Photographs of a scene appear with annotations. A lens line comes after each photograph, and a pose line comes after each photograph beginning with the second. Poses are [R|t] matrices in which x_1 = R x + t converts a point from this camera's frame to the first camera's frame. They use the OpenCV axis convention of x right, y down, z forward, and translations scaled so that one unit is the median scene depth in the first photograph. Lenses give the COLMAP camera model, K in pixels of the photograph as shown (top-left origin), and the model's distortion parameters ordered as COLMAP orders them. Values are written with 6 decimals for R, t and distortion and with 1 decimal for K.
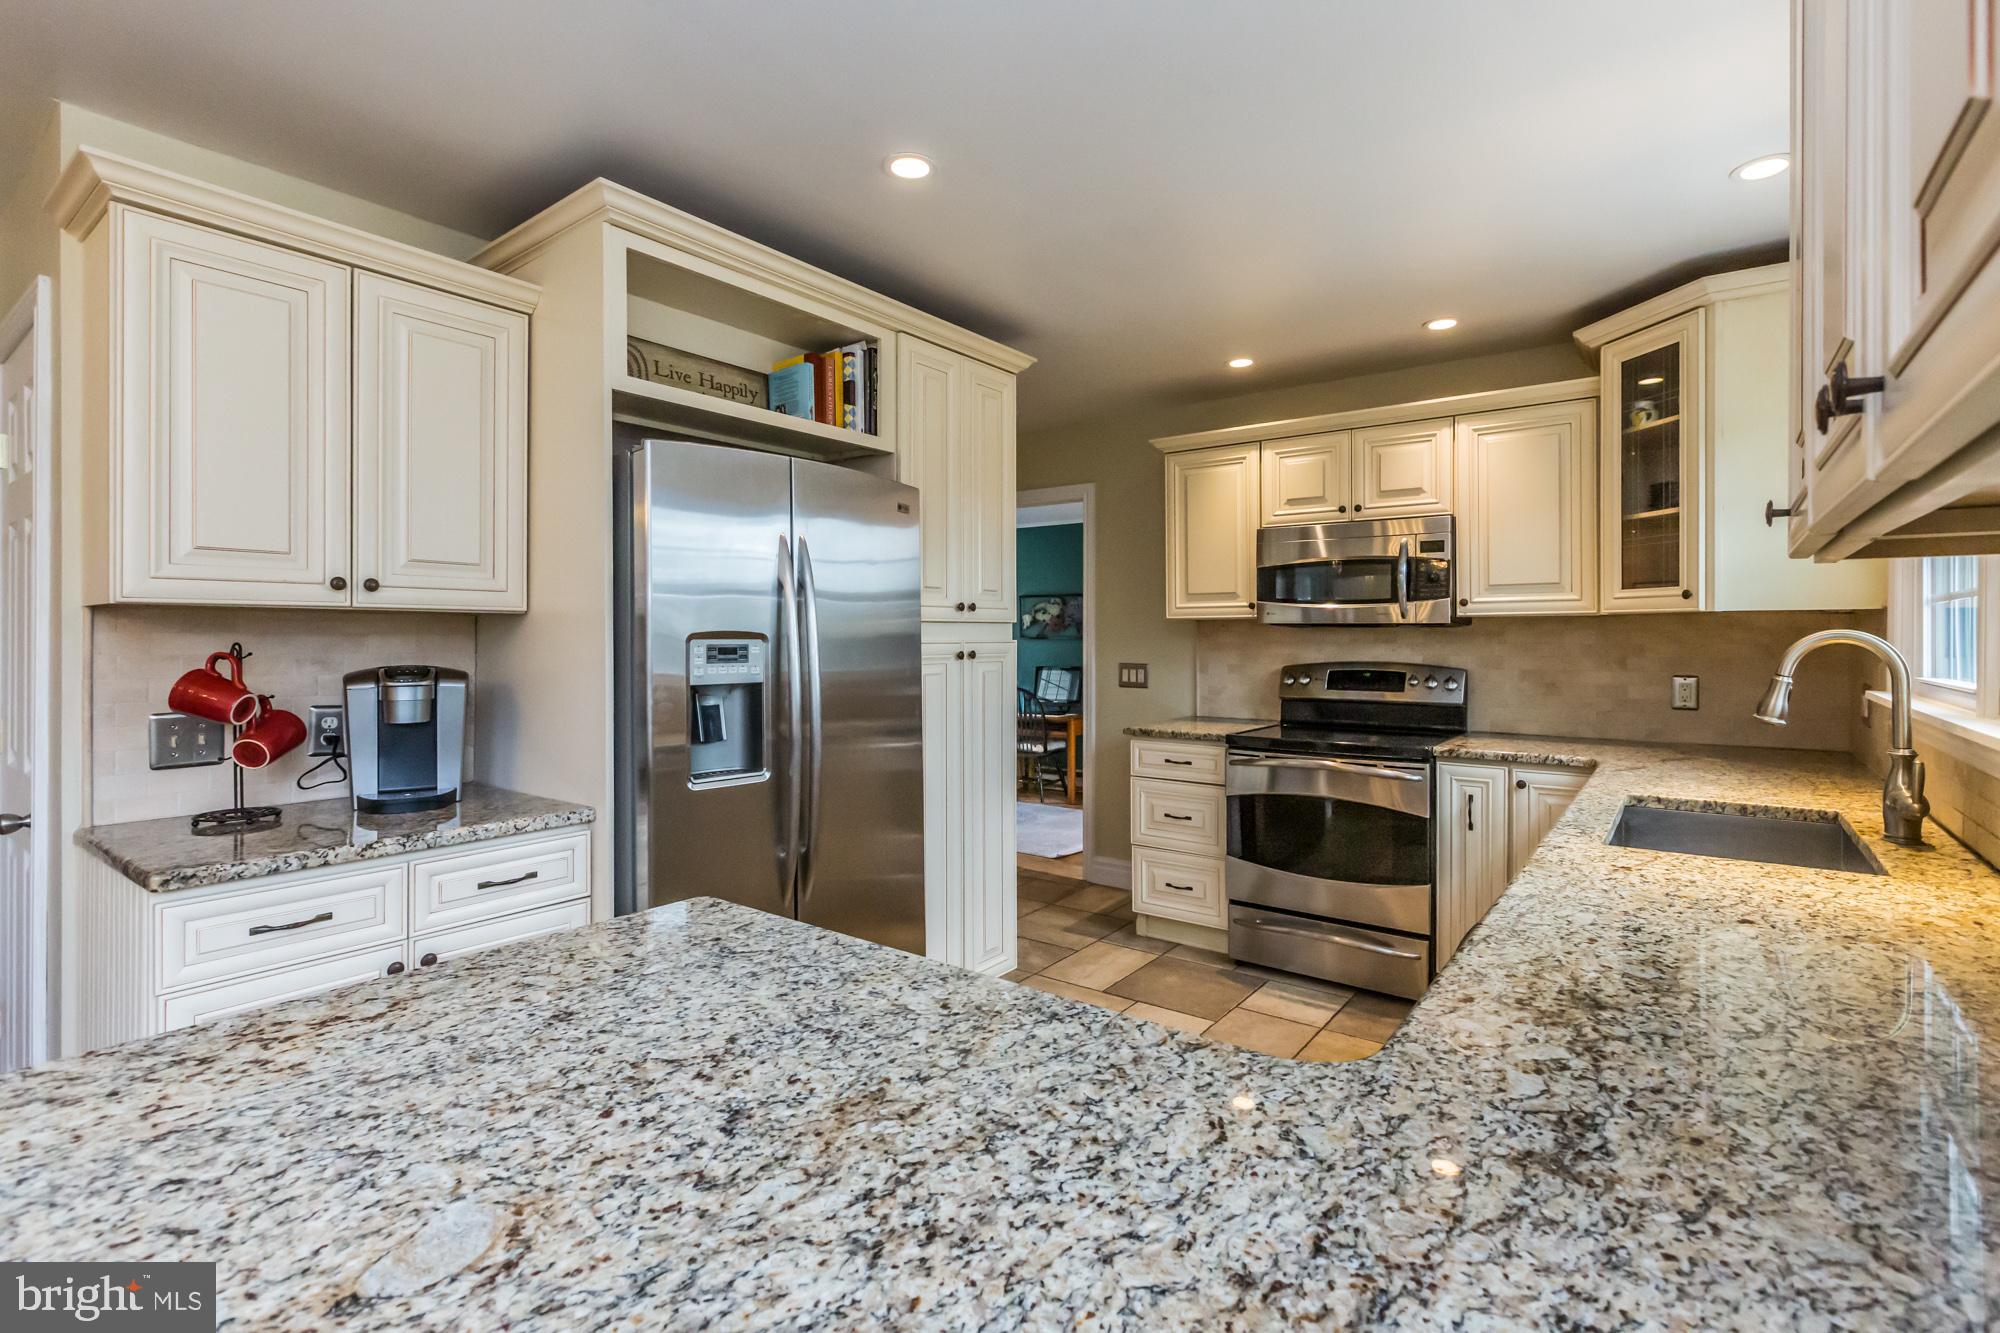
lens RADIAL K [[922.3, 0, 1017.3], [0, 922.3, 639.6], [0, 0, 1]] dist [0.000953, 0.000718]
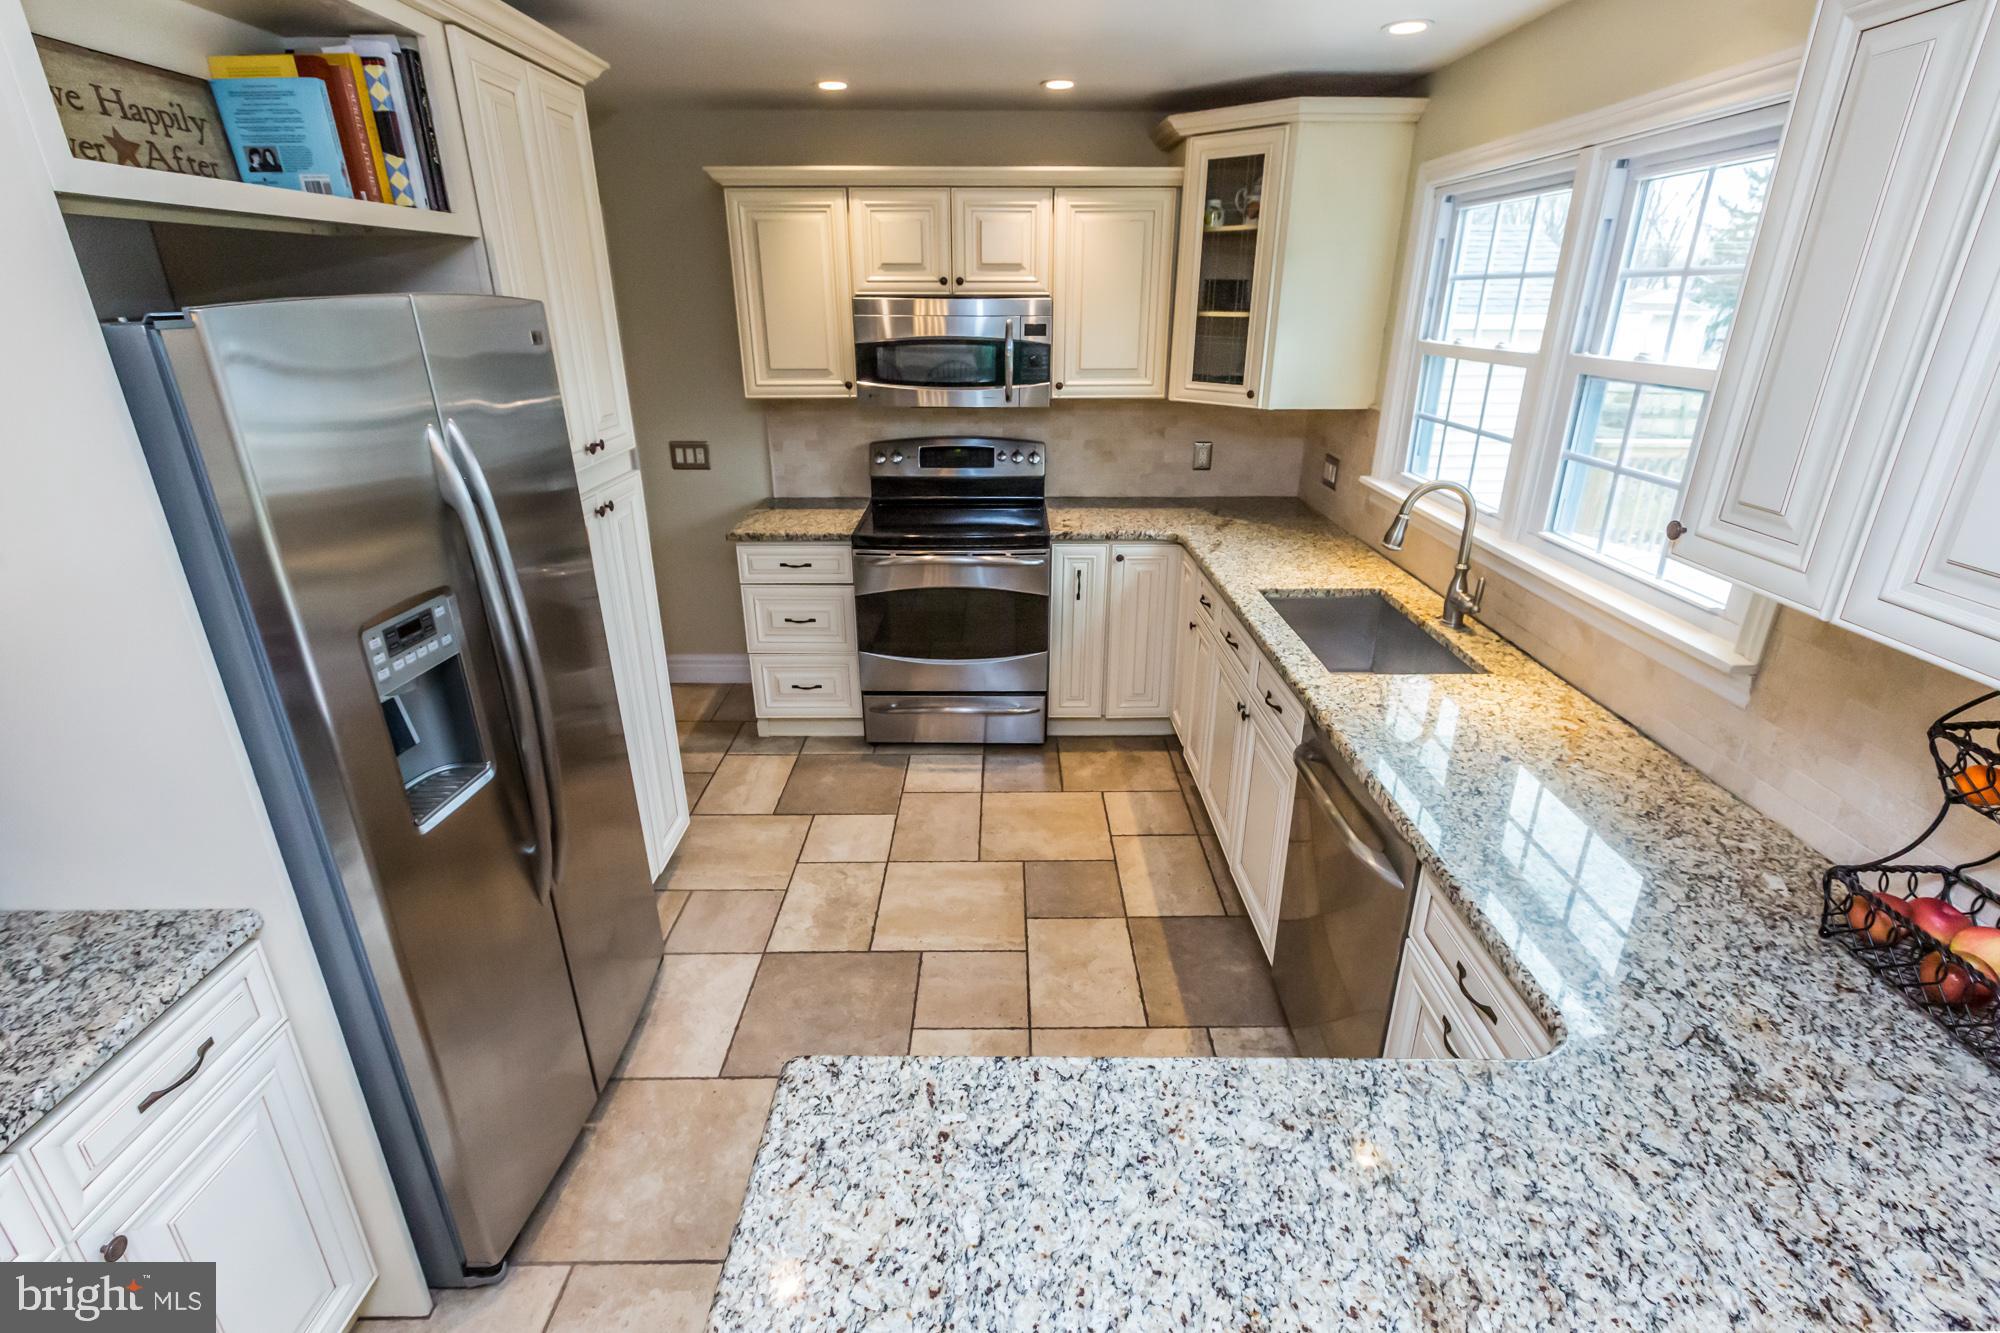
lens RADIAL K [[924.8, 0, 1004.0], [0, 924.8, 661.3], [0, 0, 1]] dist [-0.001836, 0.000039]
pose [[0.799558, -0.221896, 0.558095, -0.245942], [0.001489, 0.929974, 0.367621, -0.147700], [-0.600588, -0.293104, 0.743898, 0.171578]]
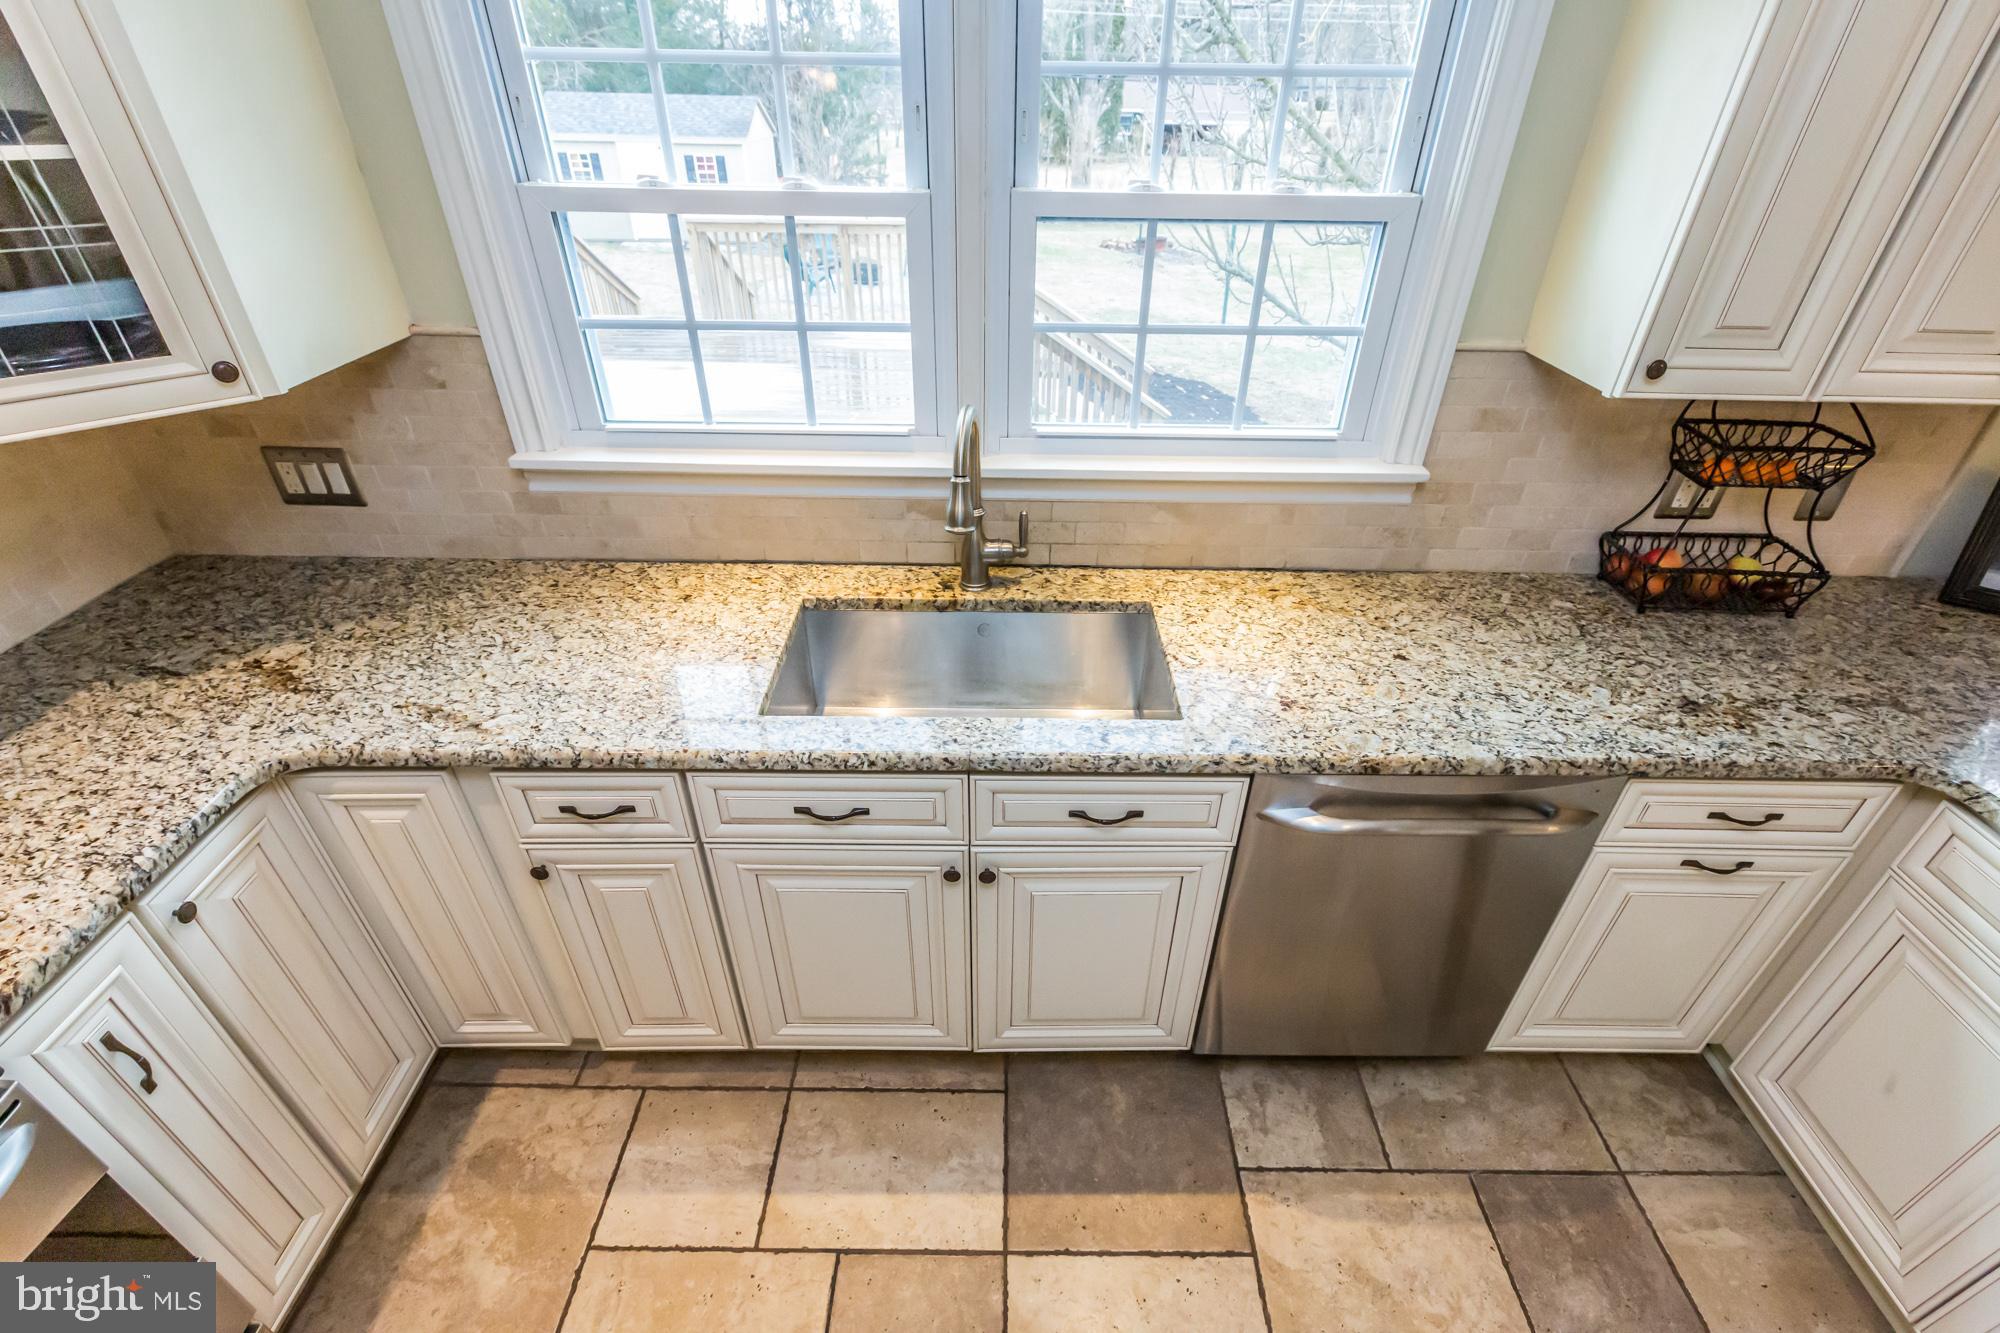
lens RADIAL K [[883.4, 0, 1009.3], [0, 883.4, 665.5], [0, 0, 1]] dist [0.000421, 0.000084]
pose [[-0.598713, -0.452106, 0.661168, 0.104434], [-0.014557, 0.831471, 0.555378, -0.158668], [-0.800831, 0.322887, -0.504394, 0.838025]]
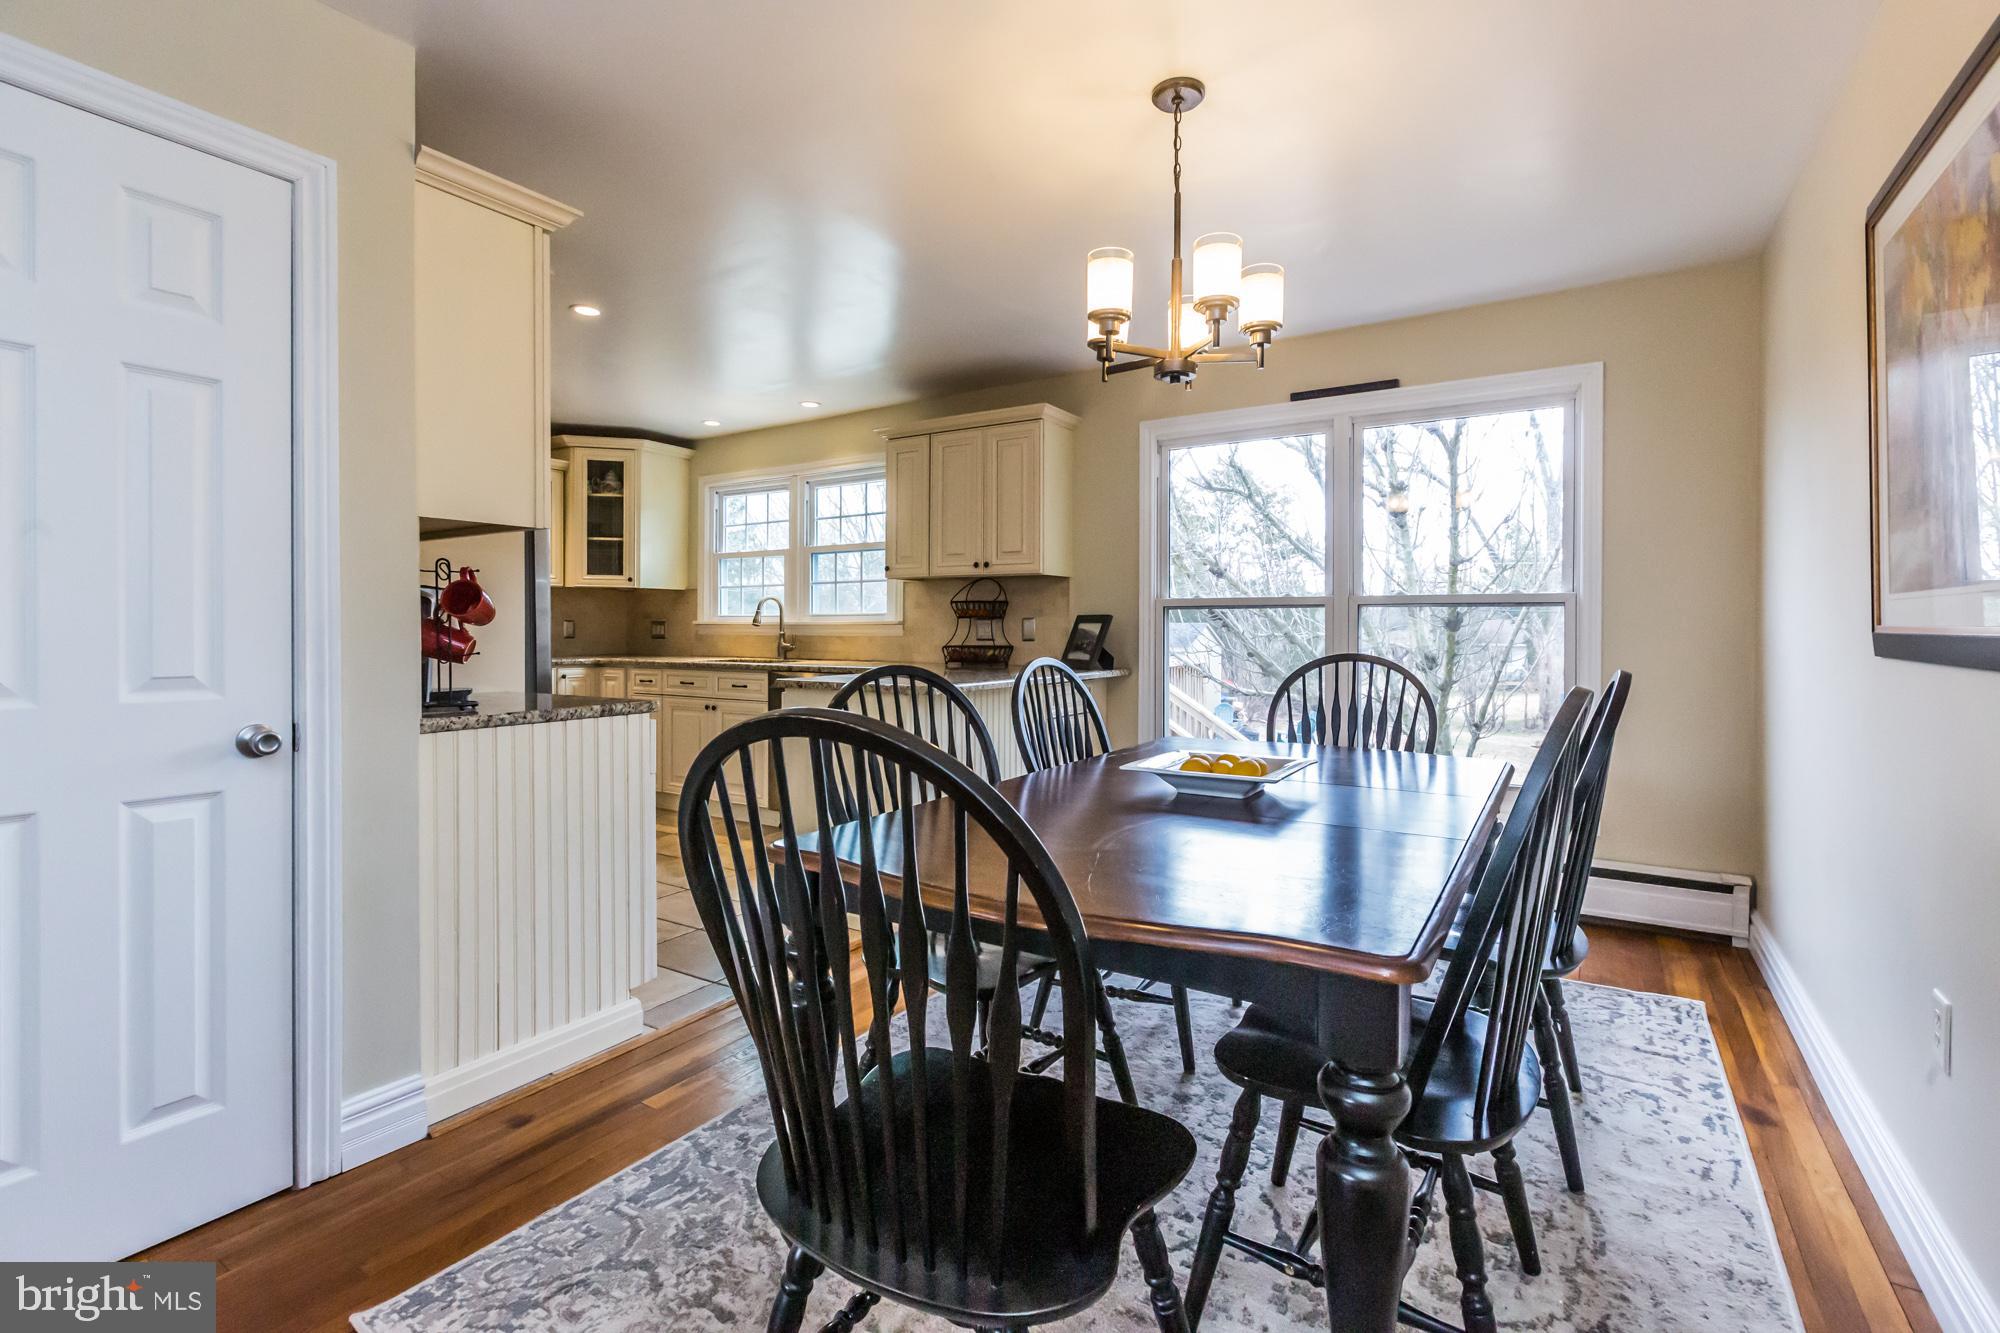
lens RADIAL K [[909.3, 0, 1007.5], [0, 909.3, 629.4], [0, 0, 1]] dist [-0.000953, 0.000016]
pose [[-0.071807, -0.001729, 0.997417, -1.303909], [0.000569, 0.999998, 0.001775, 0.057001], [-0.997418, 0.000695, -0.071806, 0.230242]]
